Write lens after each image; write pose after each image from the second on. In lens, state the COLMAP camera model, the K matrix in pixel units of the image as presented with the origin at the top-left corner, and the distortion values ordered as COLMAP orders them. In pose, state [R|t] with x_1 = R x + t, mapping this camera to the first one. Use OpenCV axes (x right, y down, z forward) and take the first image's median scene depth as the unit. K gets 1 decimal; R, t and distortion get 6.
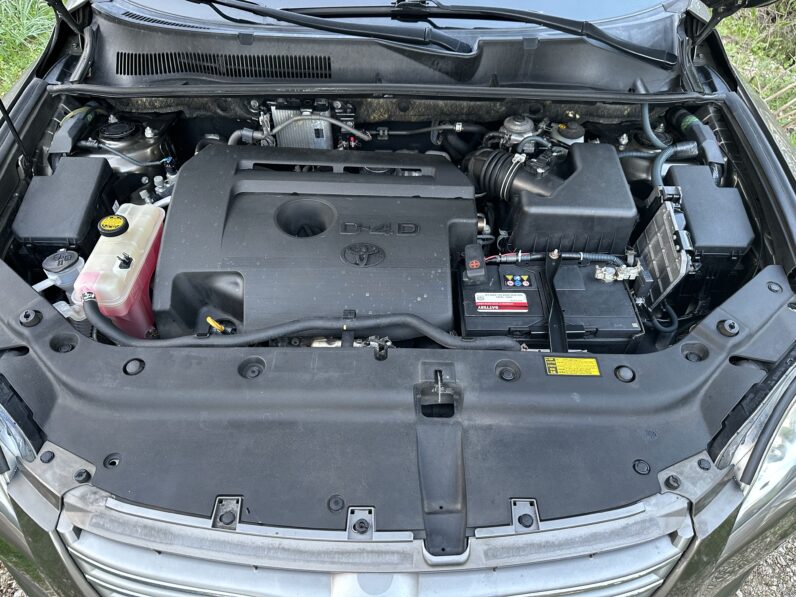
lens RADIAL K [[555.6, 0, 398.0], [0, 555.6, 298.5], [0, 0, 1]] dist [0.052451, -0.064895]
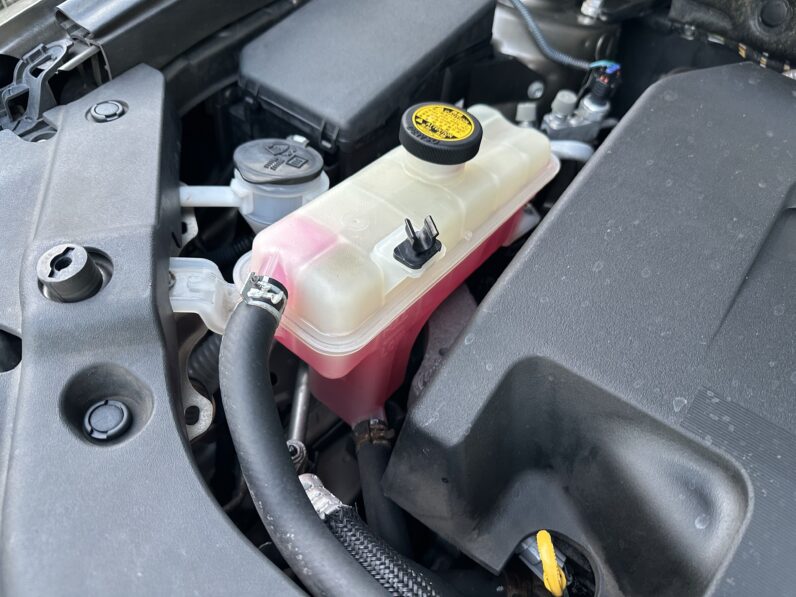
lens RADIAL K [[555.6, 0, 398.0], [0, 555.6, 298.5], [0, 0, 1]] dist [0.052451, -0.064895]
pose [[0.792445, 0.495757, -0.355324, -0.357850], [-0.509666, 0.858225, 0.060757, -0.050924], [0.335069, 0.132950, 0.932766, 0.688090]]
